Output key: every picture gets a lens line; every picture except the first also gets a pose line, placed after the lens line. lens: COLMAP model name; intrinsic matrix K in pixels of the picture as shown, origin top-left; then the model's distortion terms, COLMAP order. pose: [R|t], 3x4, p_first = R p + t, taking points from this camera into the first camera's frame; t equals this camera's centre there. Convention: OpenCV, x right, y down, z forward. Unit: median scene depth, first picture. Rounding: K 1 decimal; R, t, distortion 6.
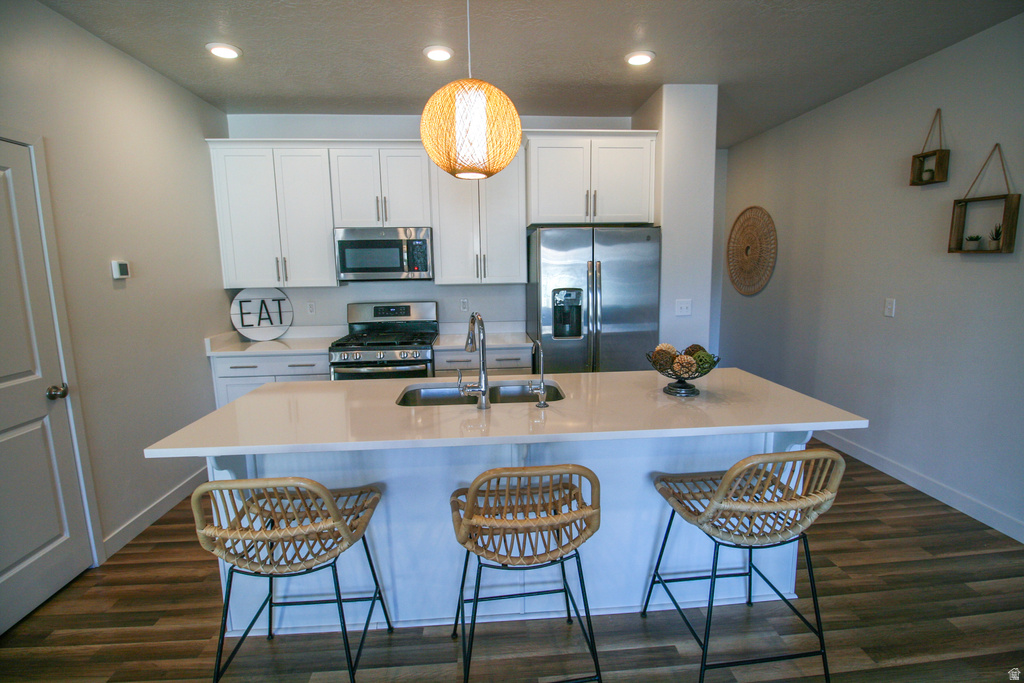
lens RADIAL K [[483.4, 0, 525.2], [0, 483.4, 334.3], [0, 0, 1]] dist [0.002535, -0.000002]
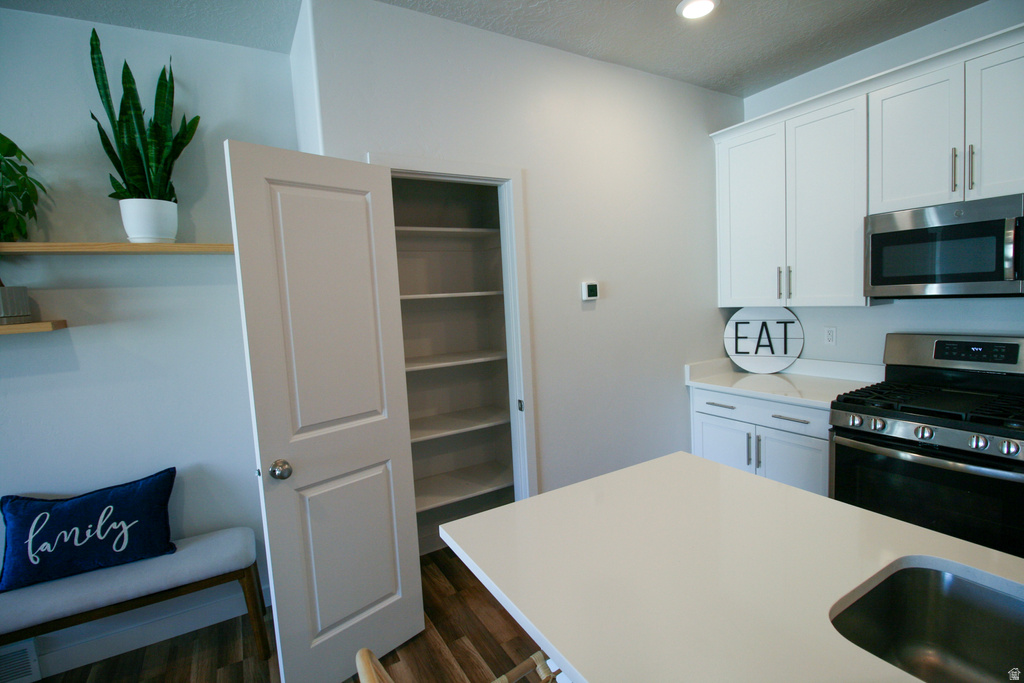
lens RADIAL K [[483.4, 0, 525.2], [0, 483.4, 334.3], [0, 0, 1]] dist [0.002535, -0.000002]
pose [[0.470007, 0.066529, -0.880152, -0.030504], [-0.081997, 0.996134, 0.031508, -0.045543], [0.878846, 0.057361, 0.473646, 0.296443]]
